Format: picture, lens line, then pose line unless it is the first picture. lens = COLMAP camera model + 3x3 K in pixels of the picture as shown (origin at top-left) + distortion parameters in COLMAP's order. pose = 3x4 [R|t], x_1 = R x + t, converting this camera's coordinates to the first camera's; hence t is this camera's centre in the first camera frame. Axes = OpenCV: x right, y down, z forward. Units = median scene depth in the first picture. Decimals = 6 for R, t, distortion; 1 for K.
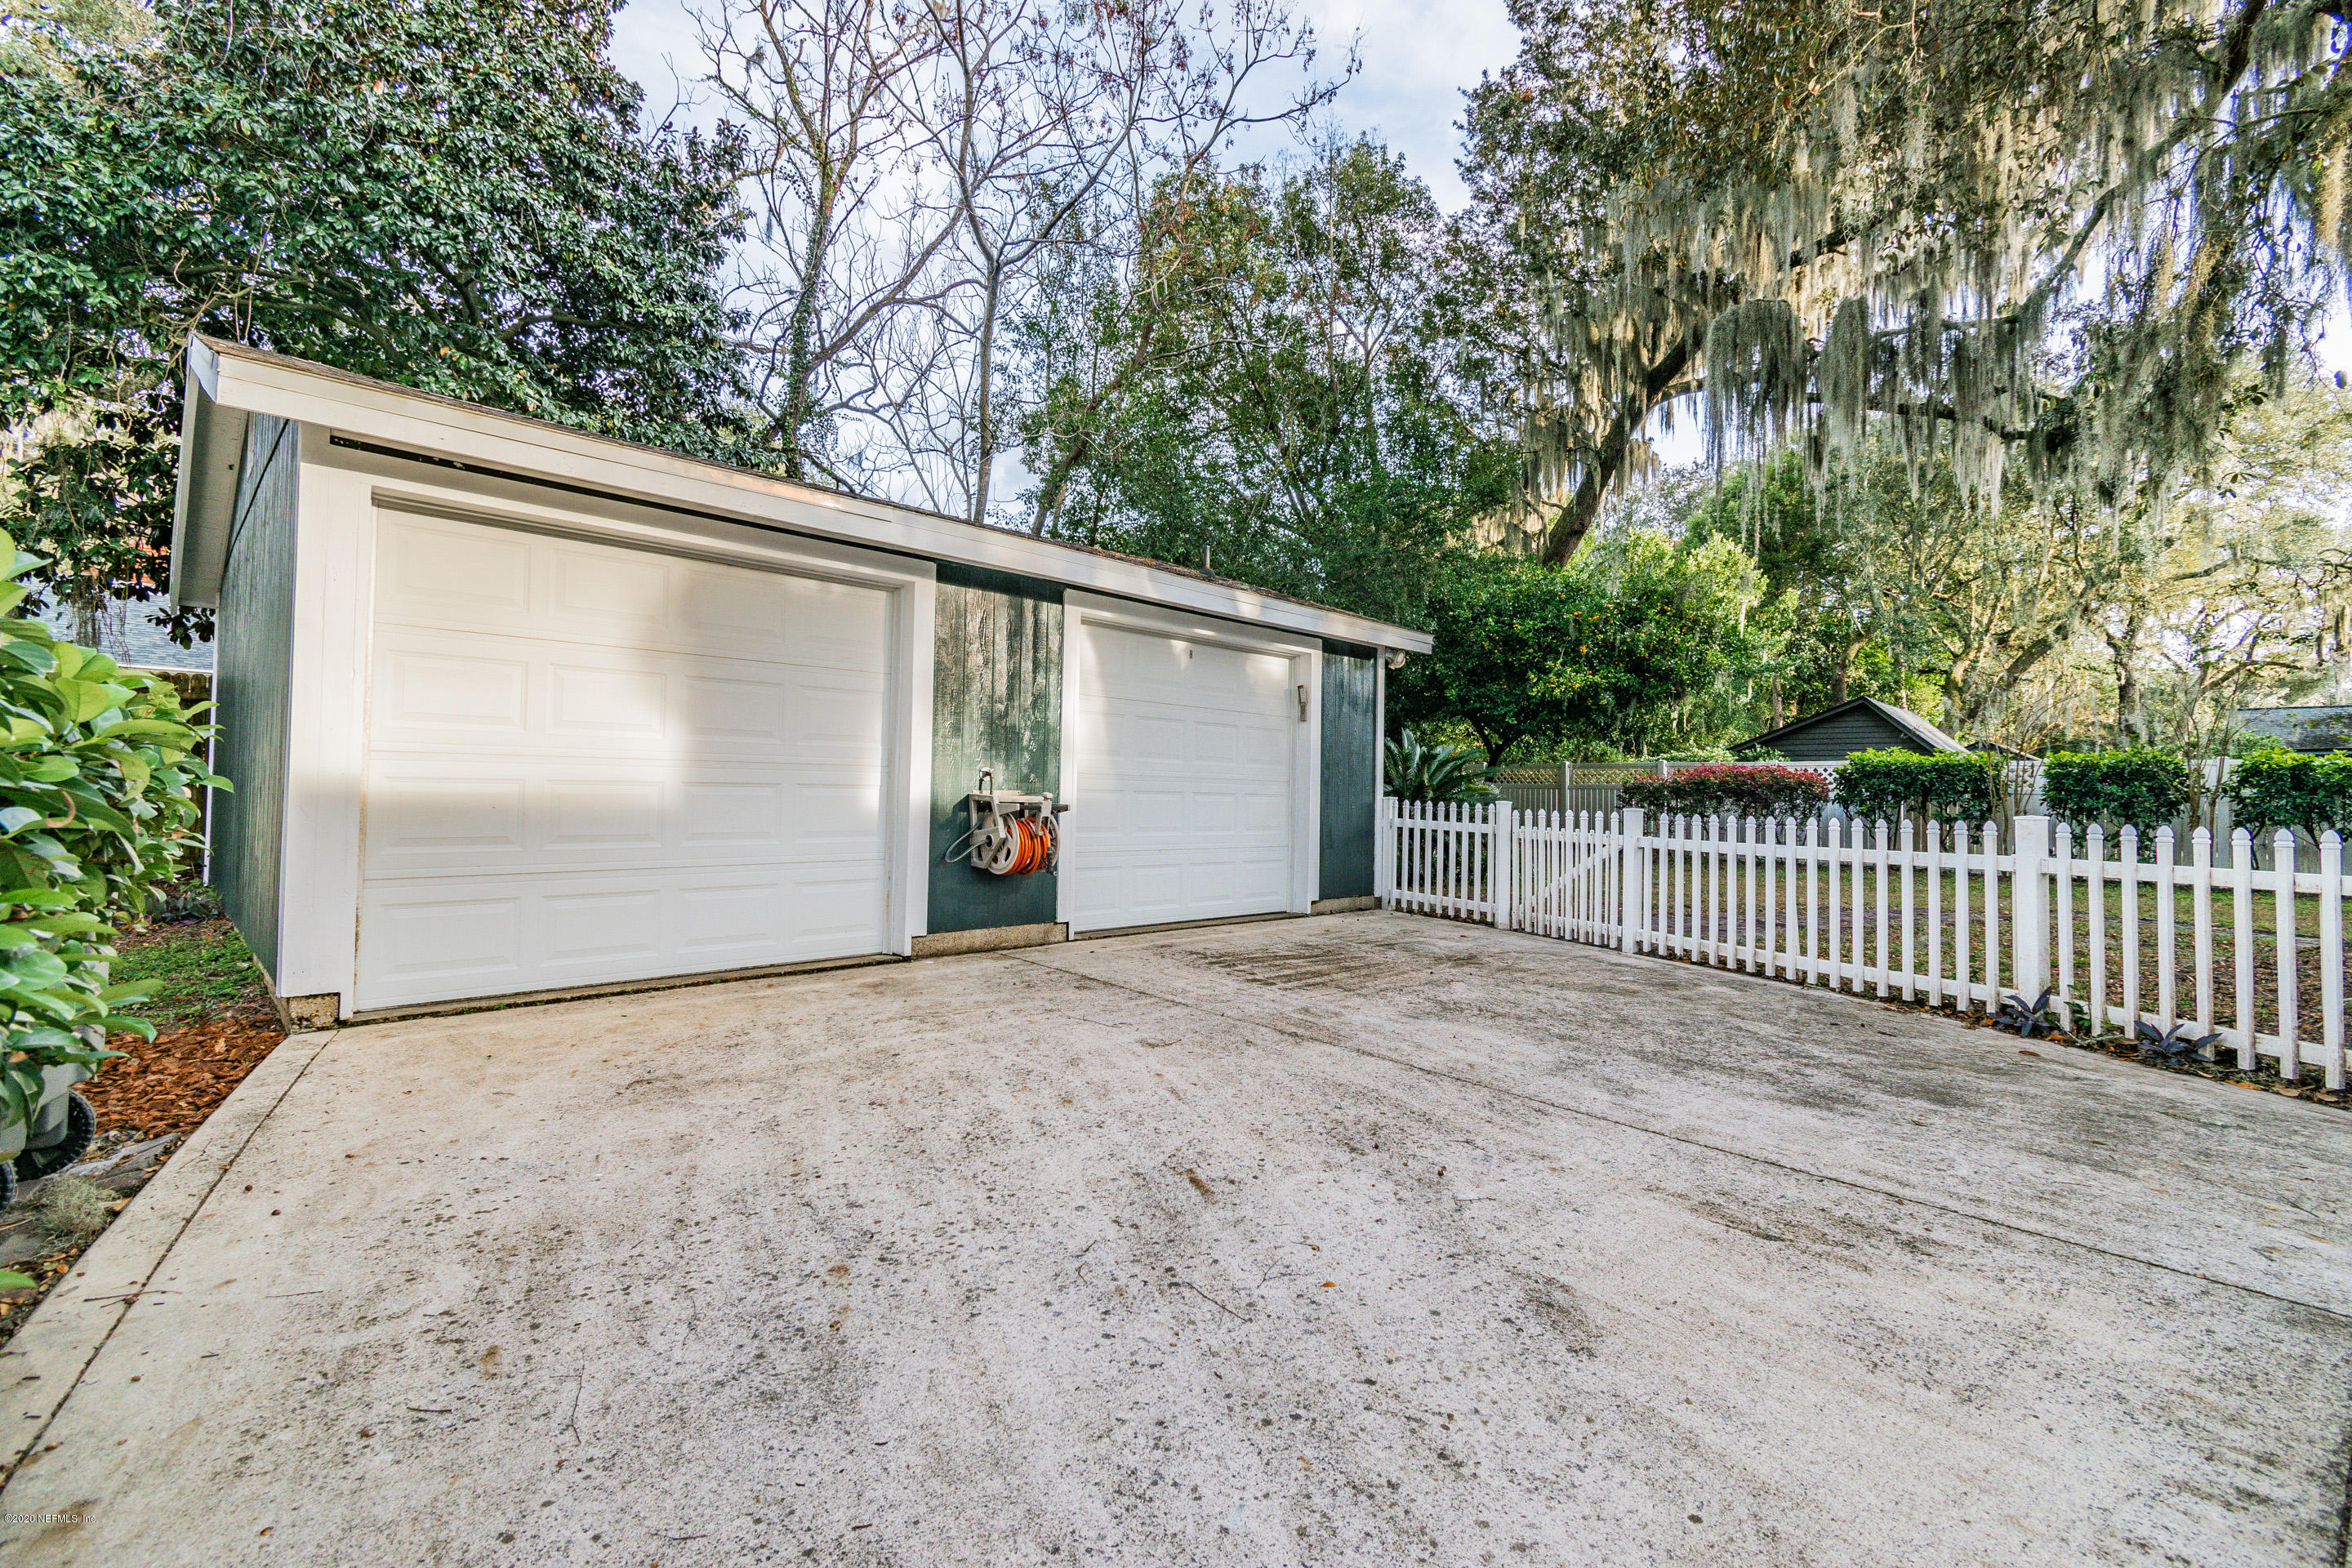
lens RADIAL K [[1027.6, 0, 1176.0], [0, 1027.6, 784.0], [0, 0, 1]] dist [-0.000033, -0.000532]
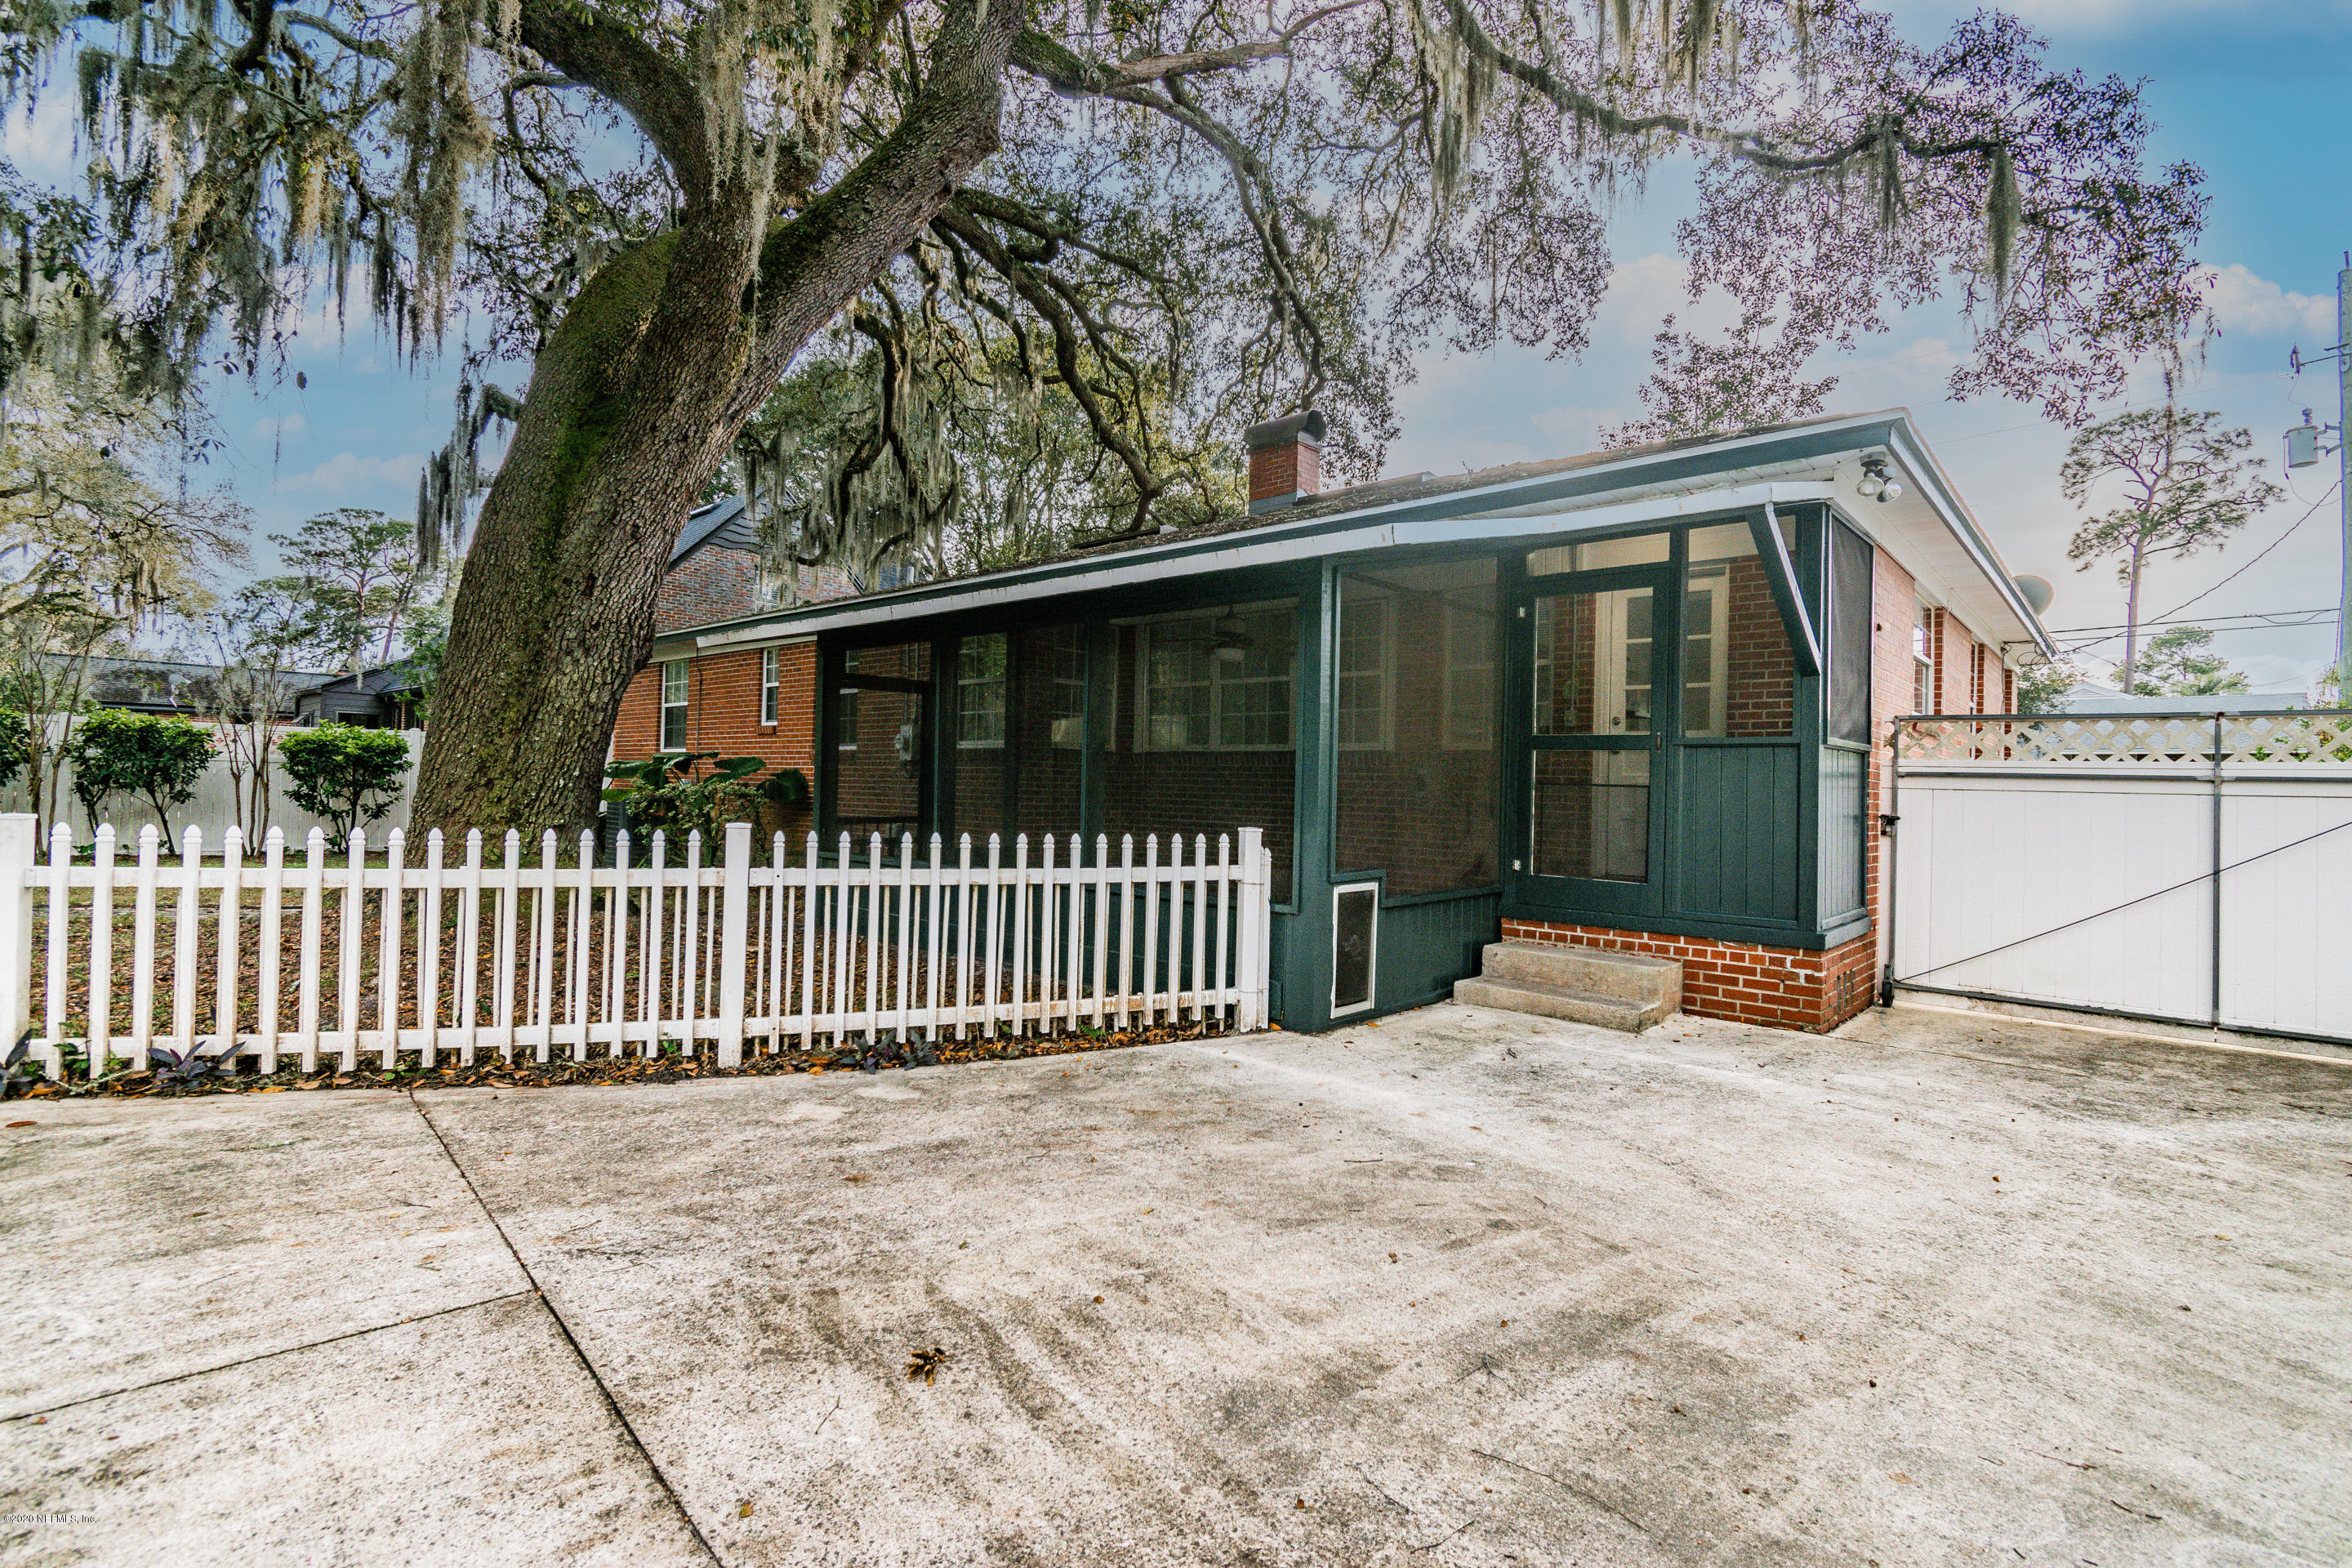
lens RADIAL K [[1115.8, 0, 1176.0], [0, 1115.8, 784.0], [0, 0, 1]] dist [-0.001535, -0.000078]
pose [[-0.050489, -0.013362, 0.998635, -0.046503], [-0.039350, 0.999161, 0.011380, -0.036544], [-0.997949, -0.038722, -0.050972, 0.179412]]
